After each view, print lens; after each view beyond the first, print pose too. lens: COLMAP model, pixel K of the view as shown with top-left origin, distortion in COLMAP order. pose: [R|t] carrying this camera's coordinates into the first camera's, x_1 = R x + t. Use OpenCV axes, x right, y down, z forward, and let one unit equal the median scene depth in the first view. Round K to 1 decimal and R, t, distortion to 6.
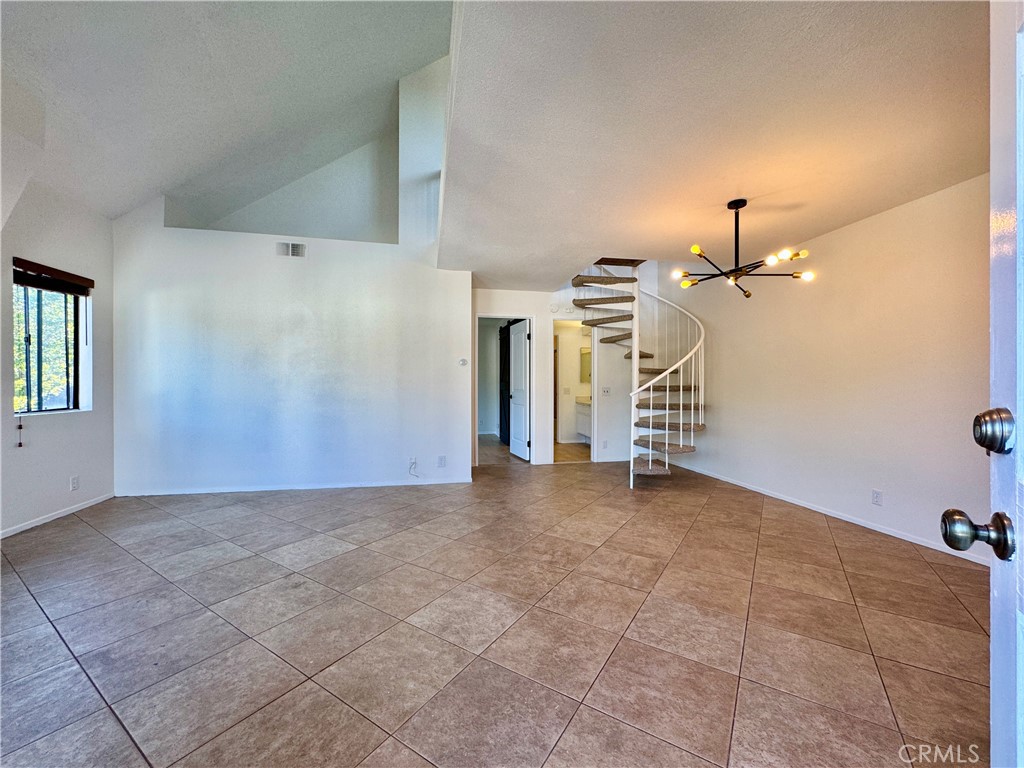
lens RADIAL K [[409.4, 0, 511.1], [0, 409.4, 385.5], [0, 0, 1]] dist [-0.001471, 0.000535]
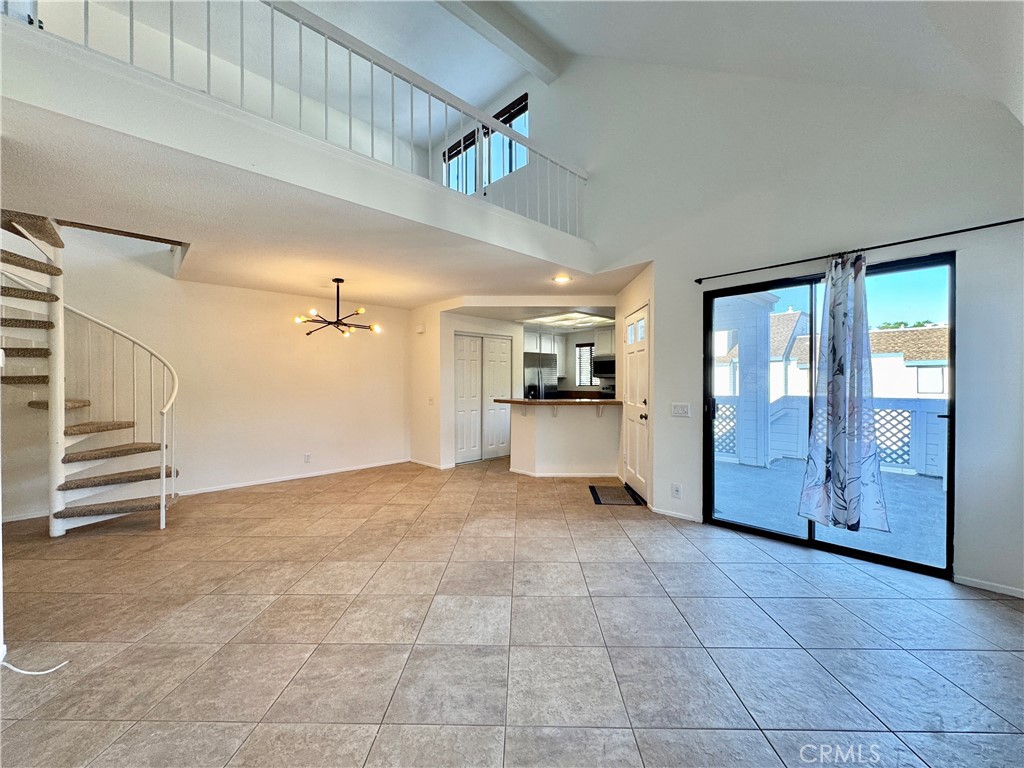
lens RADIAL K [[409.4, 0, 511.1], [0, 409.4, 385.5], [0, 0, 1]] dist [-0.001471, 0.000535]
pose [[-0.521756, -0.003758, 0.853087, -1.152423], [0.007636, 0.999930, 0.009075, -0.050669], [-0.853061, 0.011249, -0.521690, 1.276562]]
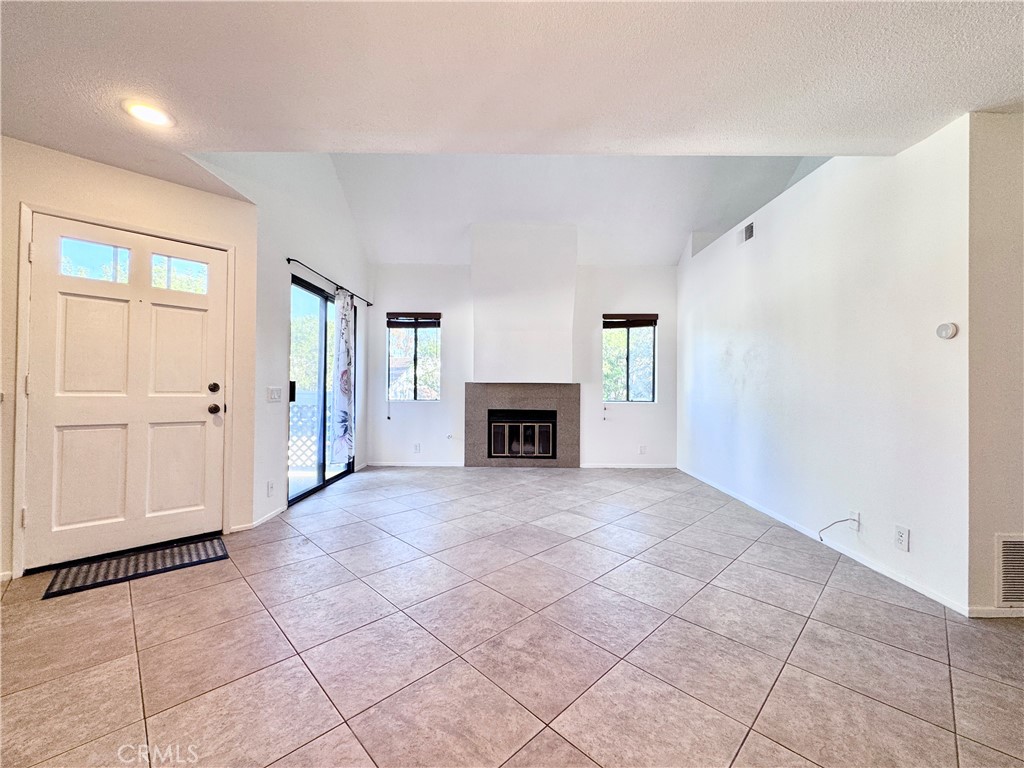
lens RADIAL K [[409.4, 0, 511.1], [0, 409.4, 385.5], [0, 0, 1]] dist [-0.001471, 0.000535]
pose [[-0.209959, -0.007317, -0.977683, 0.665708], [-0.013415, 0.999899, -0.004602, 0.014814], [0.977618, 0.012149, -0.210036, 1.033753]]
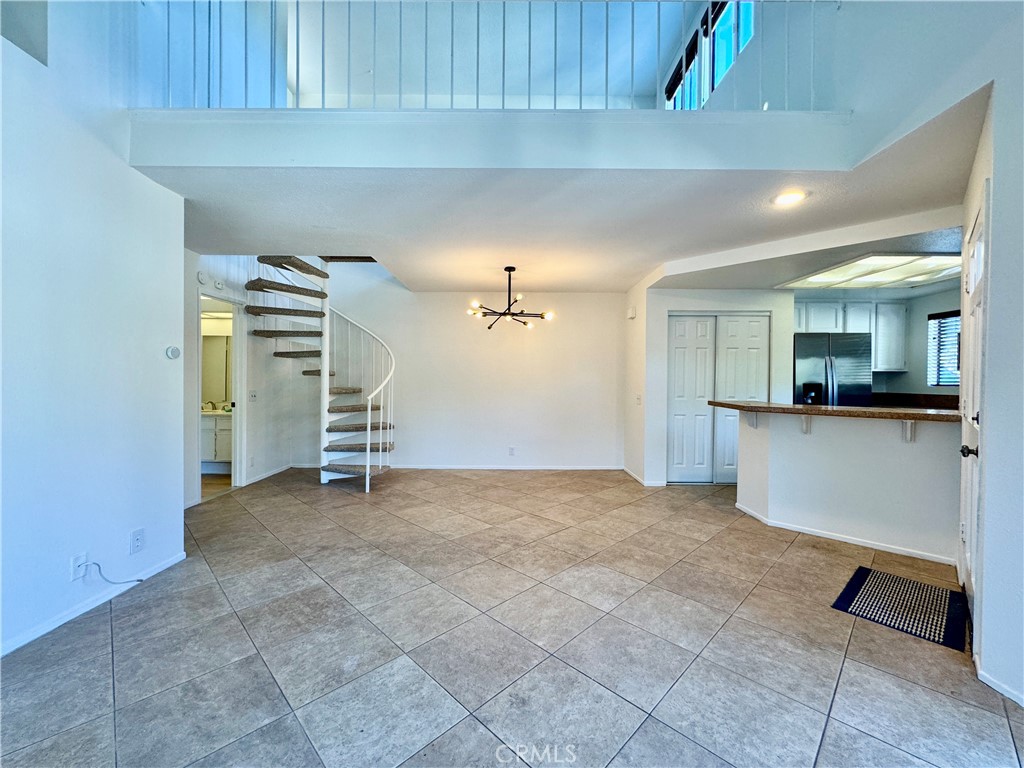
lens RADIAL K [[409.4, 0, 511.1], [0, 409.4, 385.5], [0, 0, 1]] dist [-0.001471, 0.000535]
pose [[0.207893, -0.008225, 0.978117, -0.932649], [-0.002735, 0.999956, 0.008990, -0.030354], [-0.978148, -0.004544, 0.207861, 0.691191]]
